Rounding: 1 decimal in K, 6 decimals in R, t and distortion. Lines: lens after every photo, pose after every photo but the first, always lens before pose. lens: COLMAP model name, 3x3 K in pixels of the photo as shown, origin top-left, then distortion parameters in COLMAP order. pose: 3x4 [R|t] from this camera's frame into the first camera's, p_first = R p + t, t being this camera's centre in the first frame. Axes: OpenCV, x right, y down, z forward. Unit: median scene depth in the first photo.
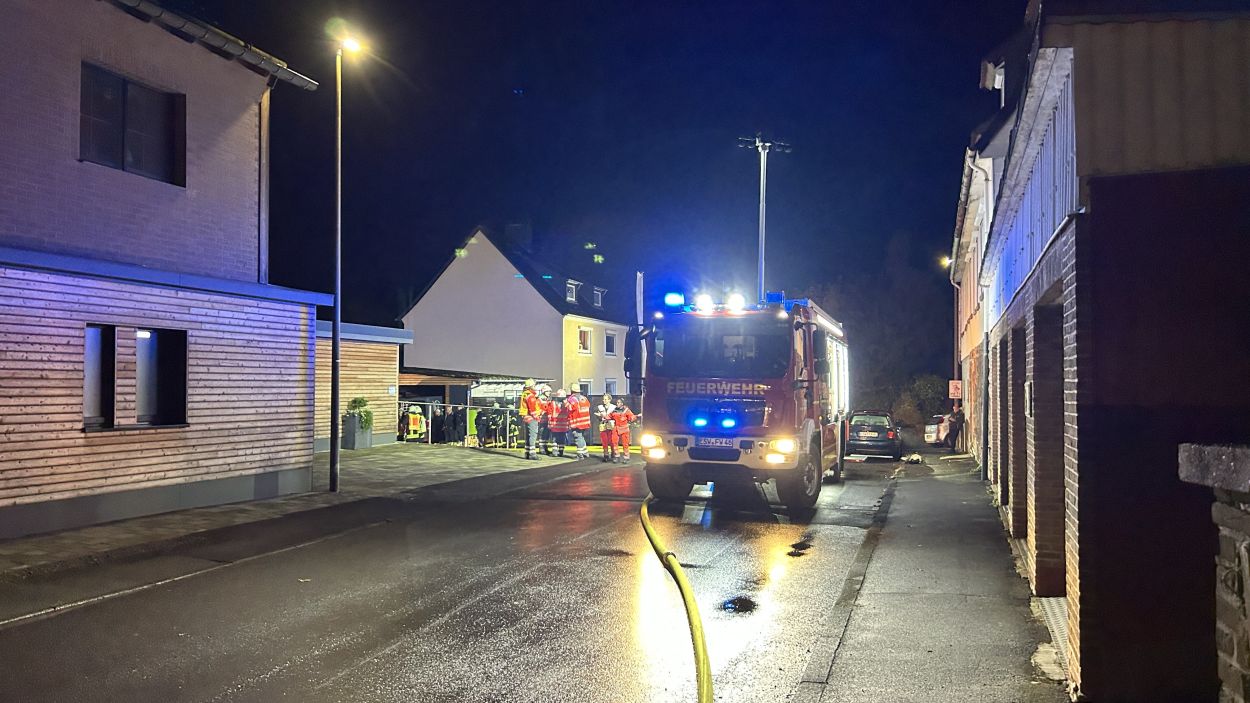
lens RADIAL K [[947.7, 0, 624.7], [0, 947.7, 348.2], [0, 0, 1]] dist [0.053189, -0.051892]
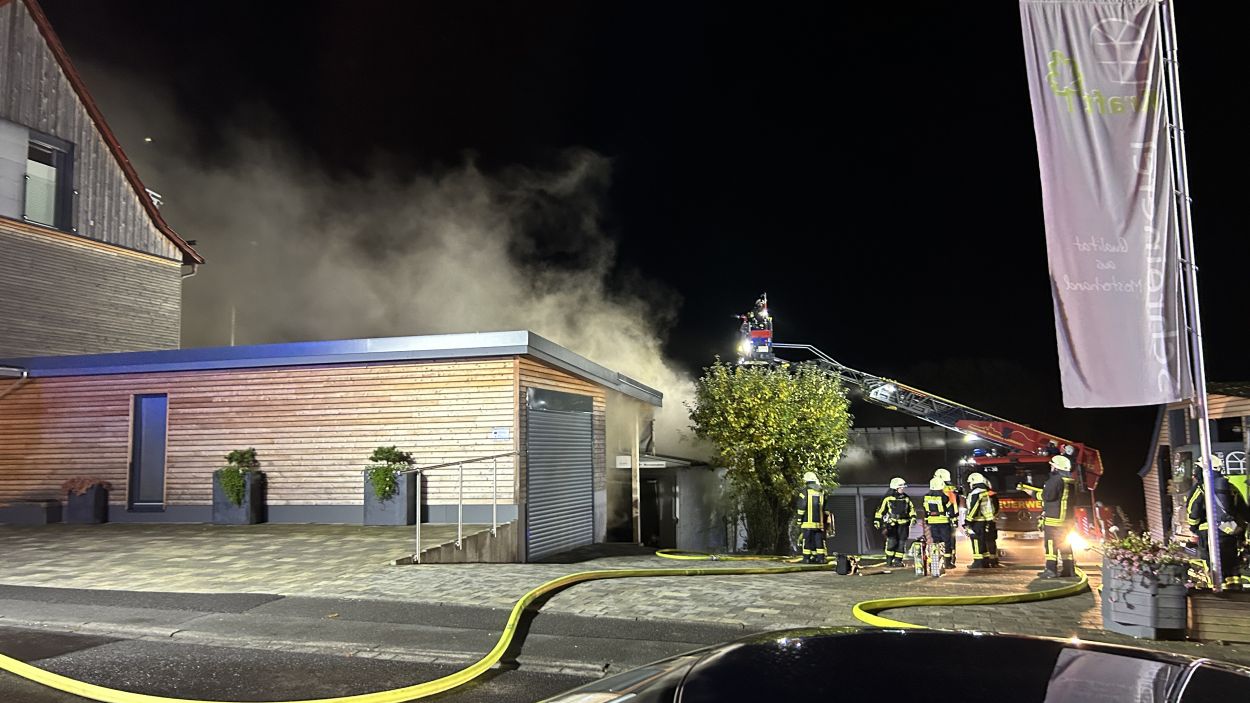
lens RADIAL K [[948.4, 0, 624.0], [0, 948.4, 341.2], [0, 0, 1]] dist [0.057103, -0.064064]
pose [[0.023001, -0.115897, -0.992995, 0.376063], [0.053921, 0.991956, -0.114526, 0.061128], [0.998280, -0.050910, 0.029065, 1.099628]]
